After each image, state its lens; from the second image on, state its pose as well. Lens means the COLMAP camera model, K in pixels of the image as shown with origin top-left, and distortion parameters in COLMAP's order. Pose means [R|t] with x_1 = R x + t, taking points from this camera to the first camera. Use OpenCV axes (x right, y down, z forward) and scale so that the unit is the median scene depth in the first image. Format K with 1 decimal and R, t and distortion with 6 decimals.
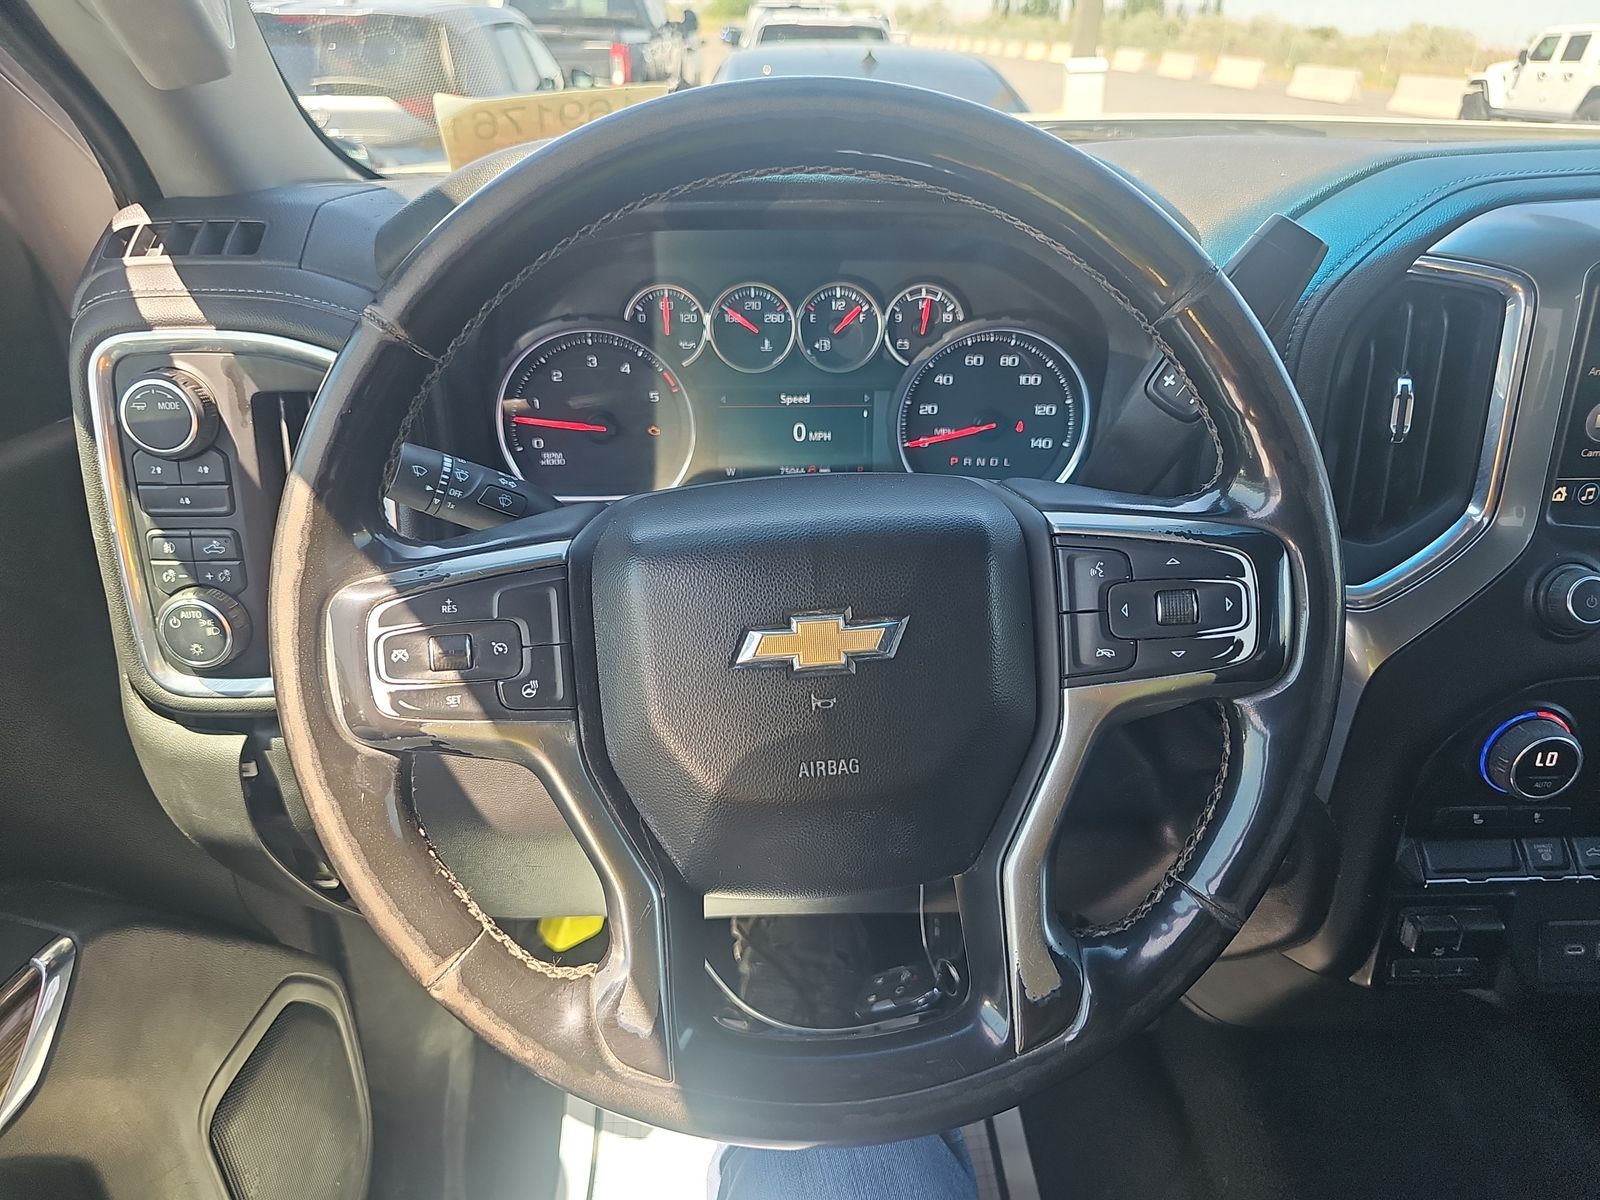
lens RADIAL K [[1097.7, 0, 796.5], [0, 1097.7, 610.4], [0, 0, 1]] dist [-0.002477, -0.005824]
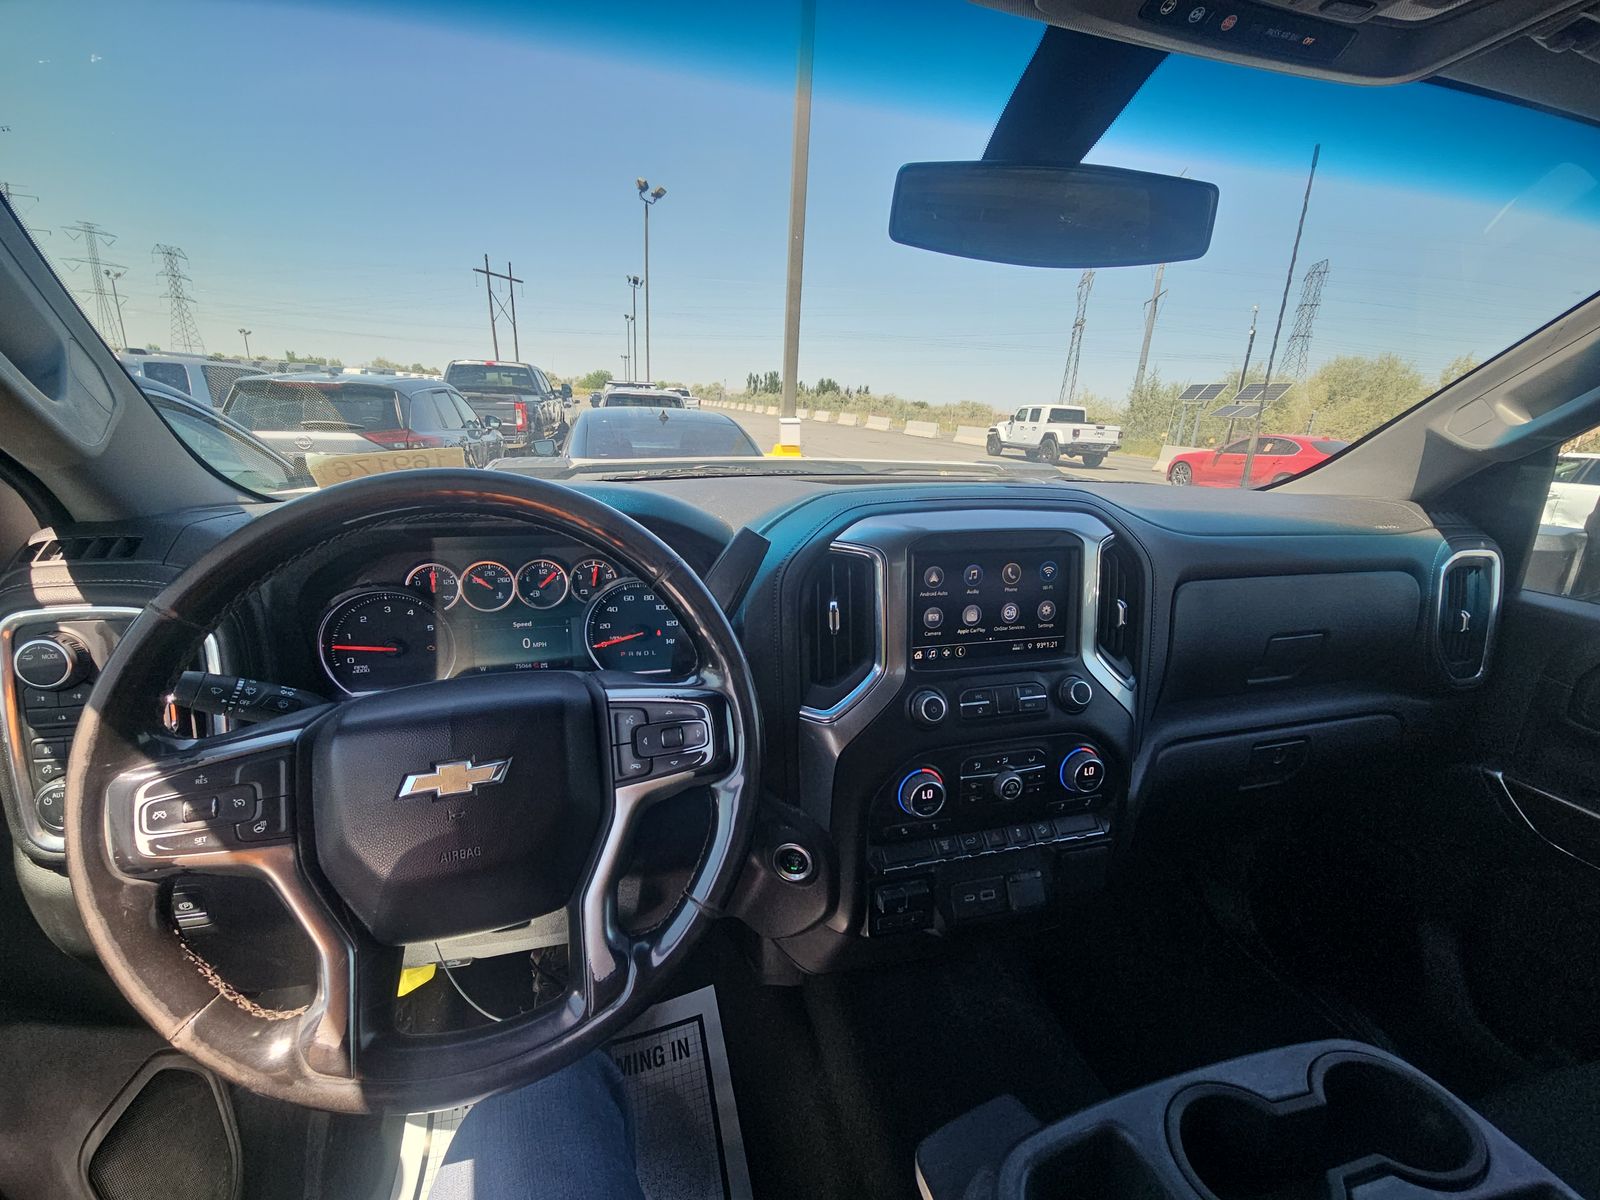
lens RADIAL K [[658.7, 0, 800.0], [0, 658.7, 600.0], [0, 0, 1]] dist [0.002154, -0.008288]
pose [[0.970684, -0.043754, 0.236344, 0.291193], [0.088142, 0.979588, -0.180658, -0.009536], [-0.223616, 0.196194, 0.954727, -0.146237]]
